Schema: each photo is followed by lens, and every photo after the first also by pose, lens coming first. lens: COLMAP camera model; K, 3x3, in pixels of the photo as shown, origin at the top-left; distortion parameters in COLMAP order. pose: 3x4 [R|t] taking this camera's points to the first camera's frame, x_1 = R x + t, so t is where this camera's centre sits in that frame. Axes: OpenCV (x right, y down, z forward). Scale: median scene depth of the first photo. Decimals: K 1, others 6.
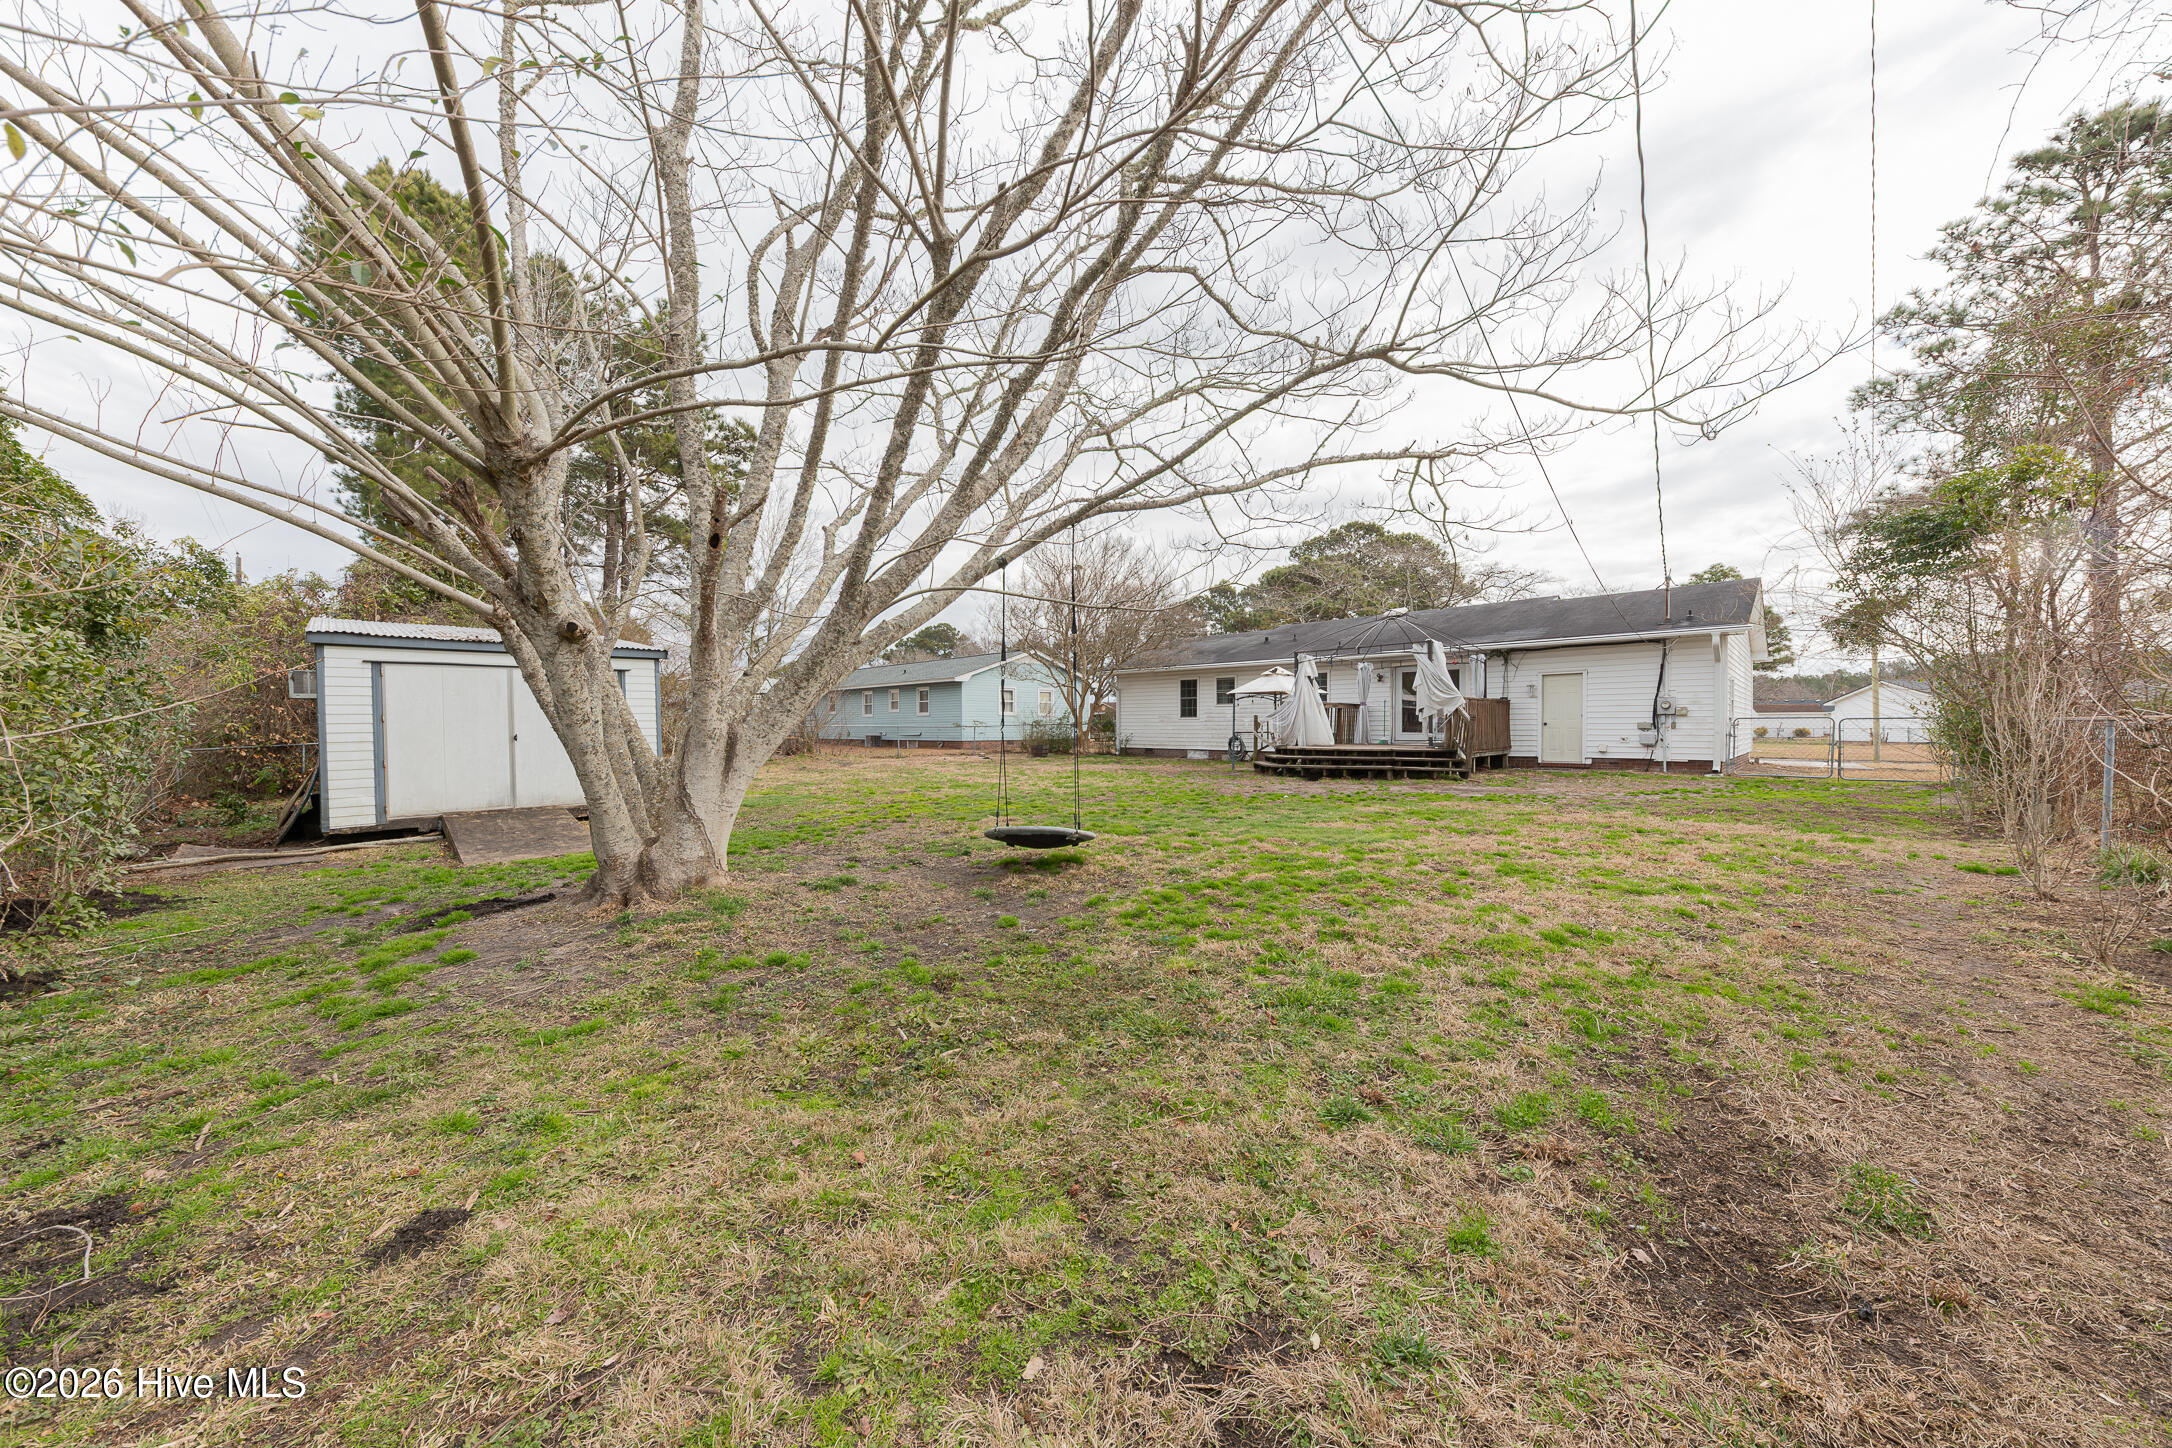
lens RADIAL K [[748.7, 0, 1088.0], [0, 748.7, 738.0], [0, 0, 1]] dist [0.000076, 0.000009]
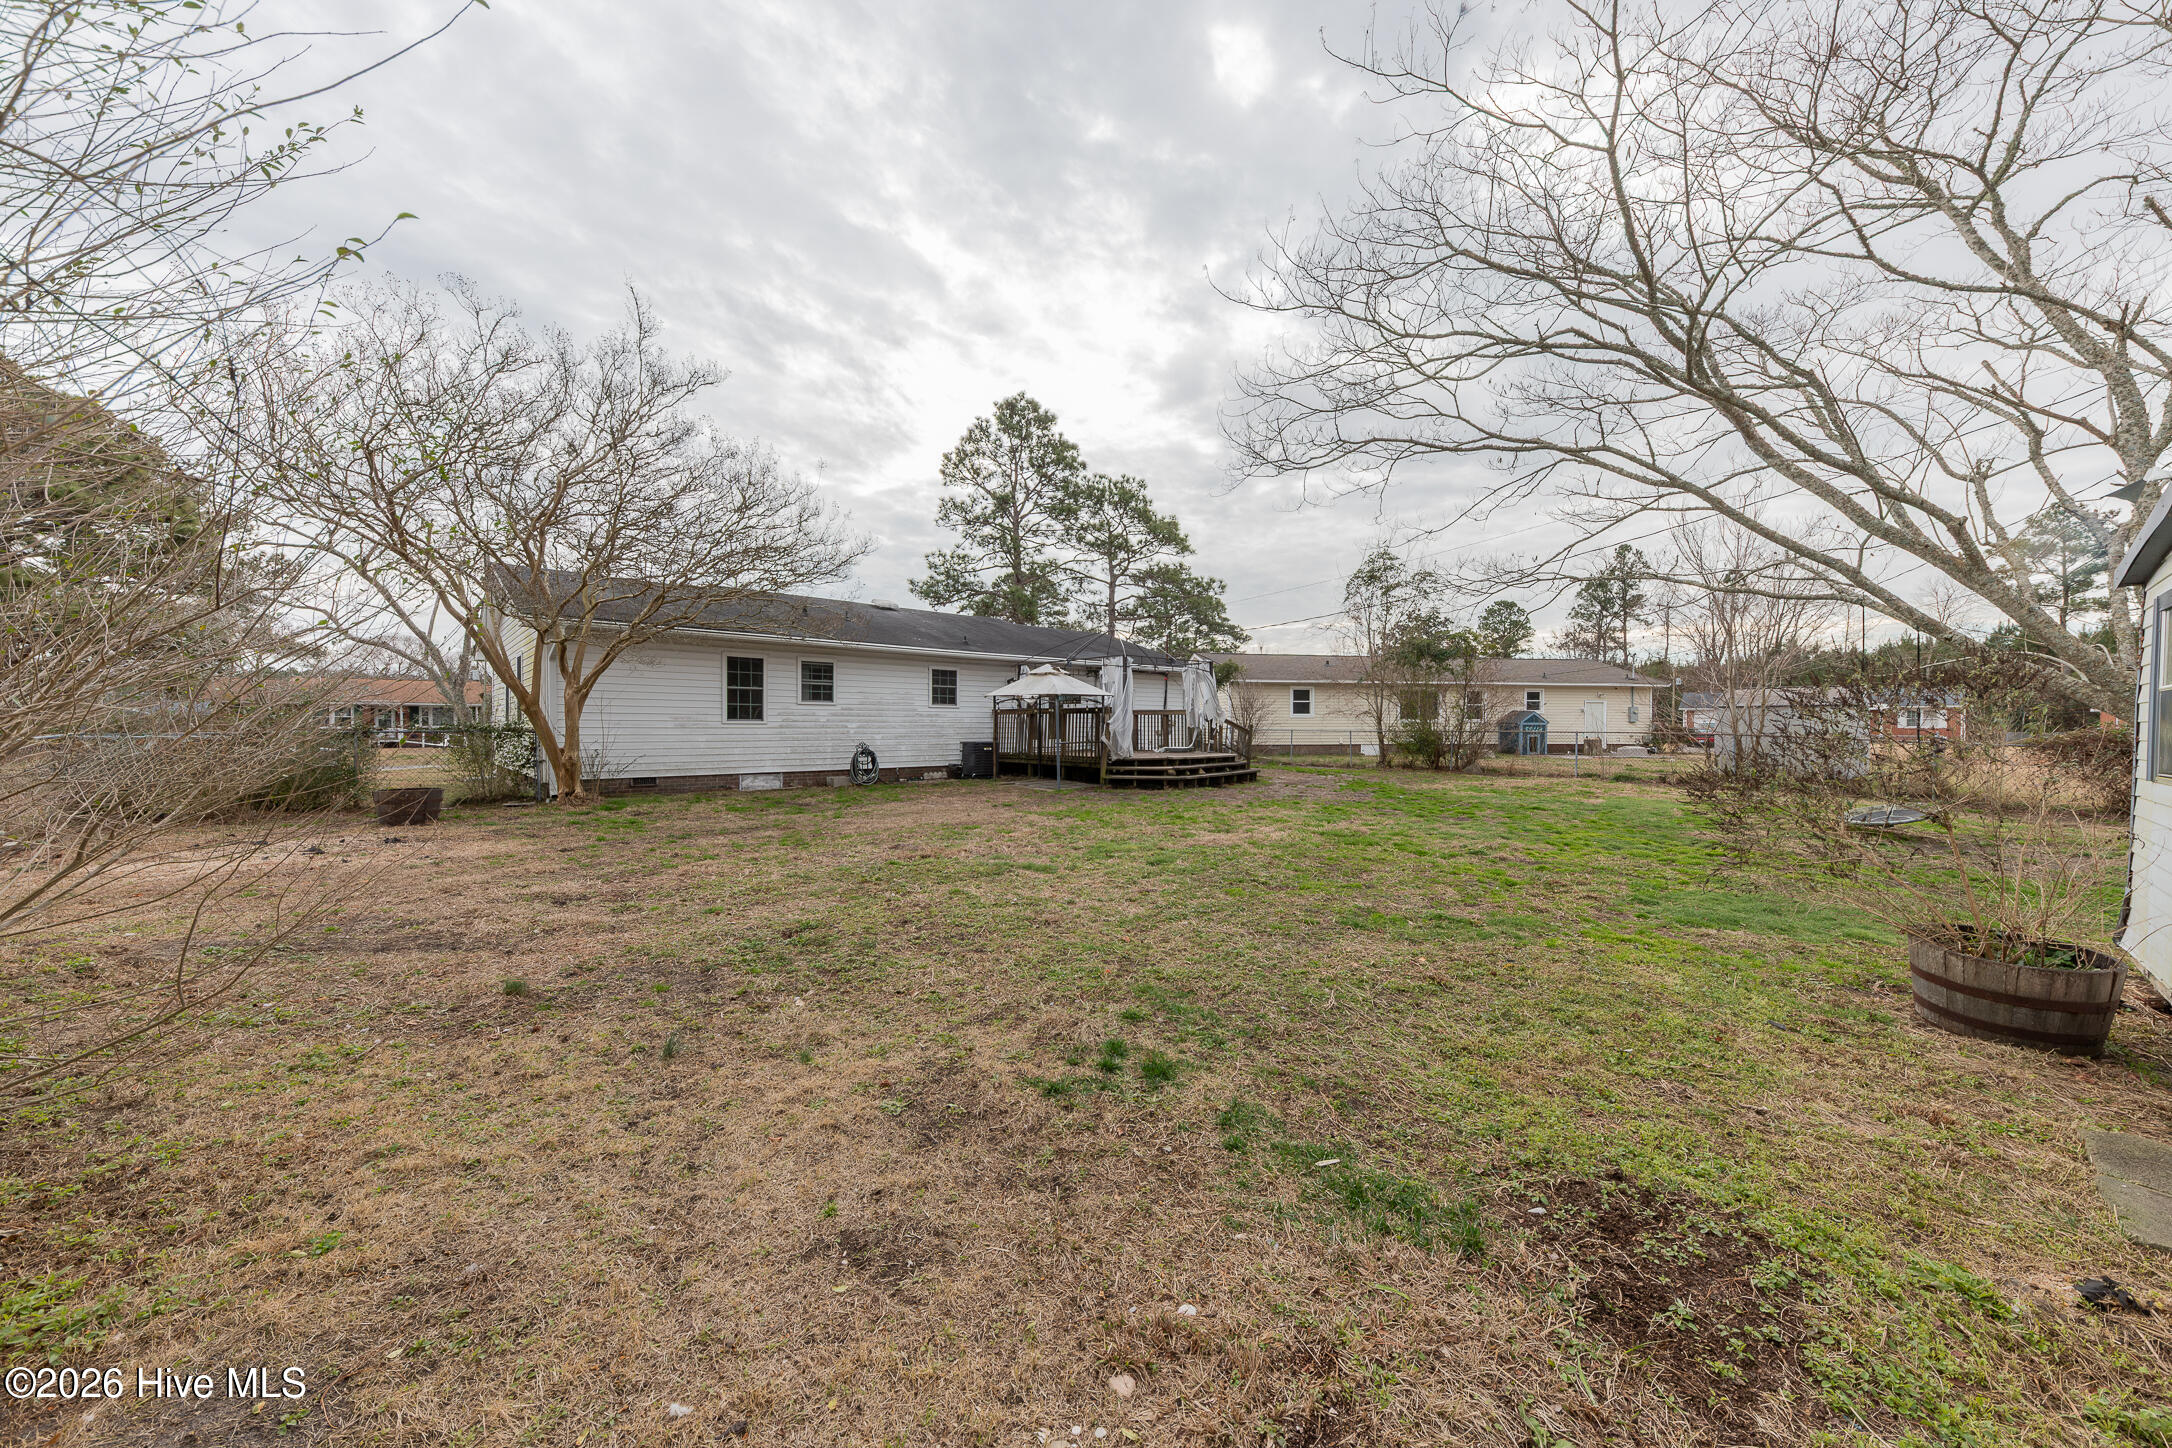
lens RADIAL K [[745.1, 0, 1086.0], [0, 745.1, 724.0], [0, 0, 1]] dist [0.000106, 0.000034]
pose [[0.033911, 0.002657, 0.999421, -0.459108], [0.013484, 0.999904, -0.003116, -0.019843], [-0.999334, 0.013582, 0.033872, 0.731808]]
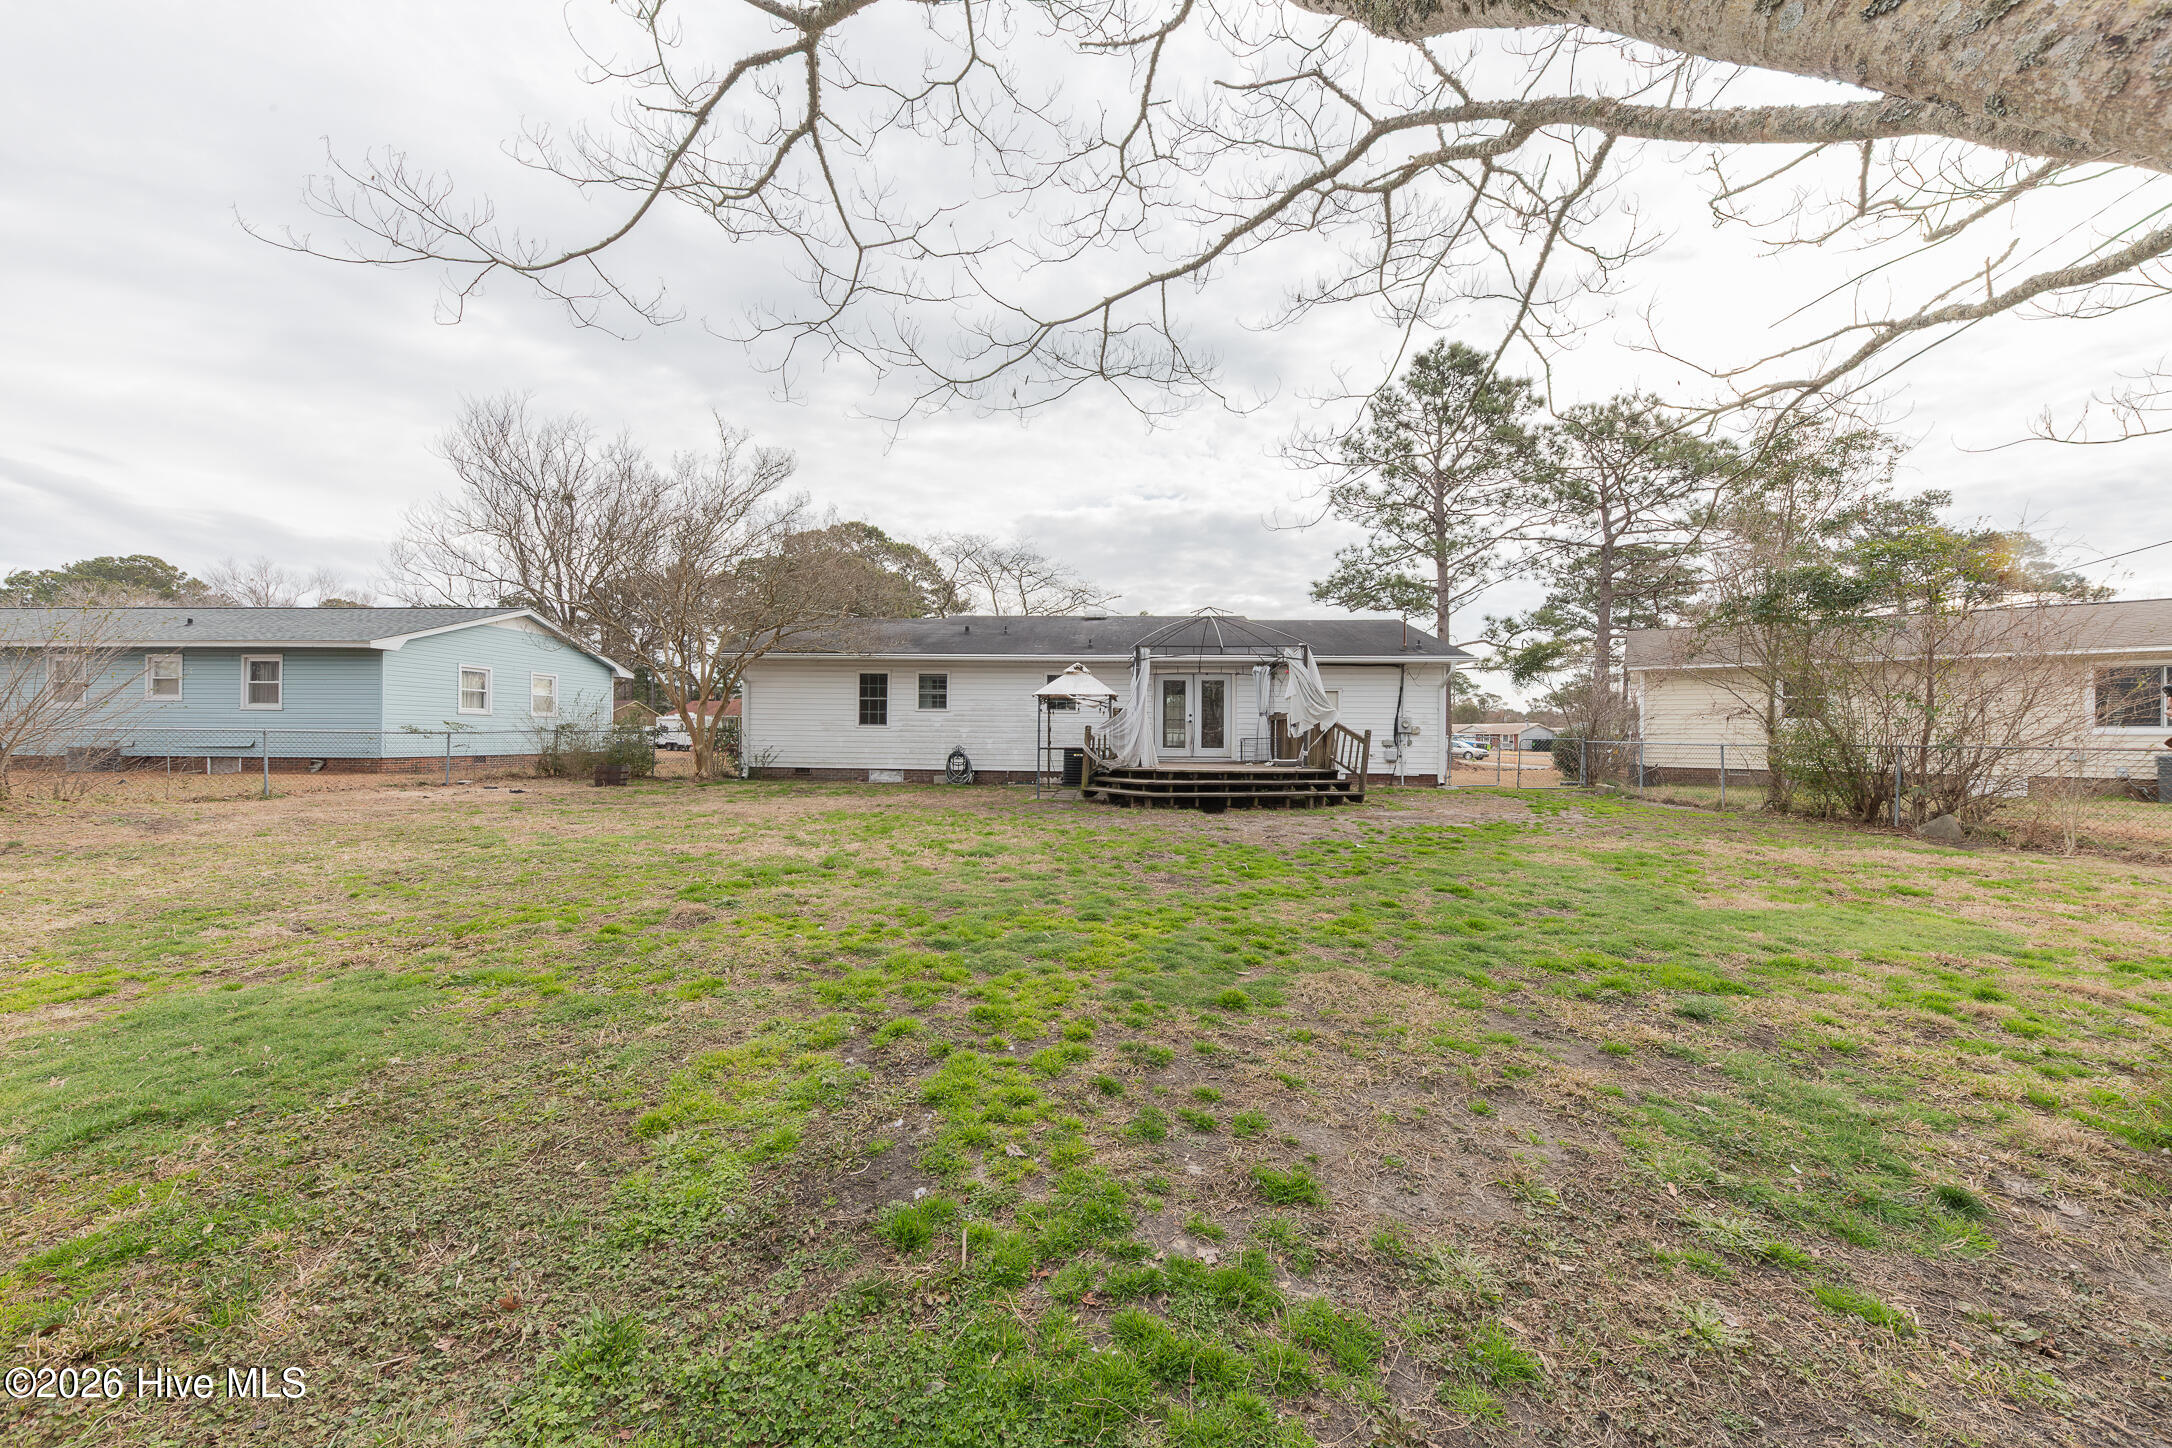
lens RADIAL K [[745.1, 0, 1086.0], [0, 745.1, 724.0], [0, 0, 1]] dist [0.000106, 0.000034]
pose [[0.742190, 0.021609, 0.669841, -0.202034], [-0.001716, 0.999538, -0.030344, -0.007070], [-0.670187, 0.021372, 0.741884, 0.335154]]
